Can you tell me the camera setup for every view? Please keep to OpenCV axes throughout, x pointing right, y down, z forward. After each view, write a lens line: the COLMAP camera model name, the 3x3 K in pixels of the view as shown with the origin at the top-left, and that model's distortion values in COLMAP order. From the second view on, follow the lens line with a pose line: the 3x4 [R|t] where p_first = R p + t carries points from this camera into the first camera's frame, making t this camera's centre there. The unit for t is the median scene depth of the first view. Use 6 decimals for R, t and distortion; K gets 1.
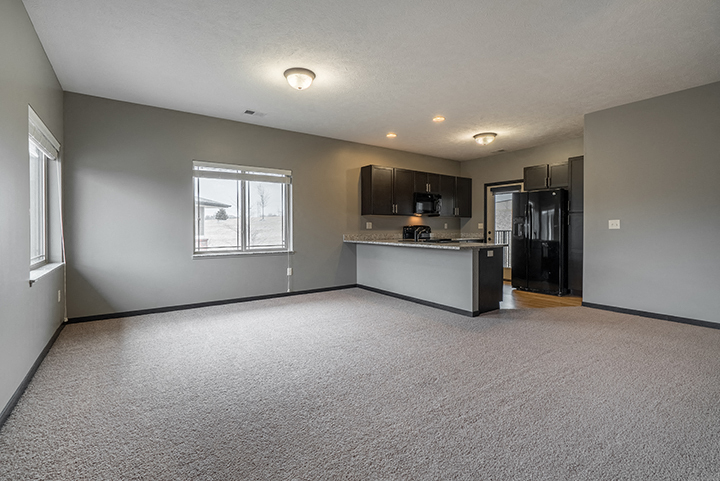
lens RADIAL K [[335.6, 0, 363.2], [0, 335.6, 235.1], [0, 0, 1]] dist [-0.002300, -0.000360]
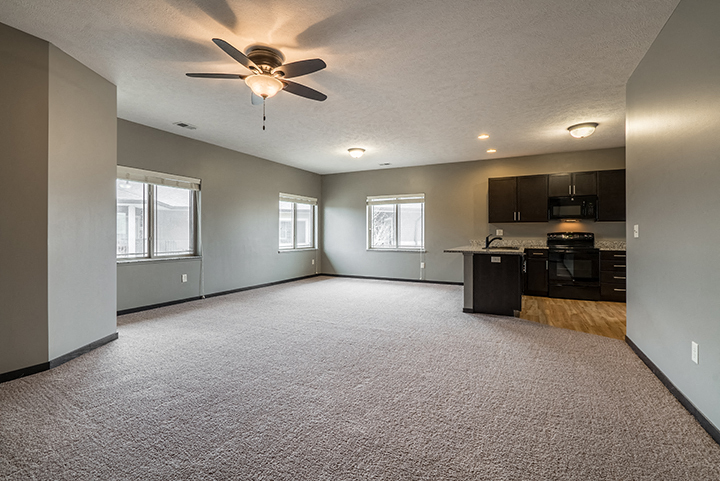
lens RADIAL K [[335.6, 0, 360.8], [0, 335.6, 236.5], [0, 0, 1]] dist [-0.002300, -0.000360]
pose [[0.460050, 0.009832, -0.887839, 0.913589], [-0.024165, 0.999707, -0.001451, -0.003476], [0.887564, 0.022122, 0.460153, 0.122839]]
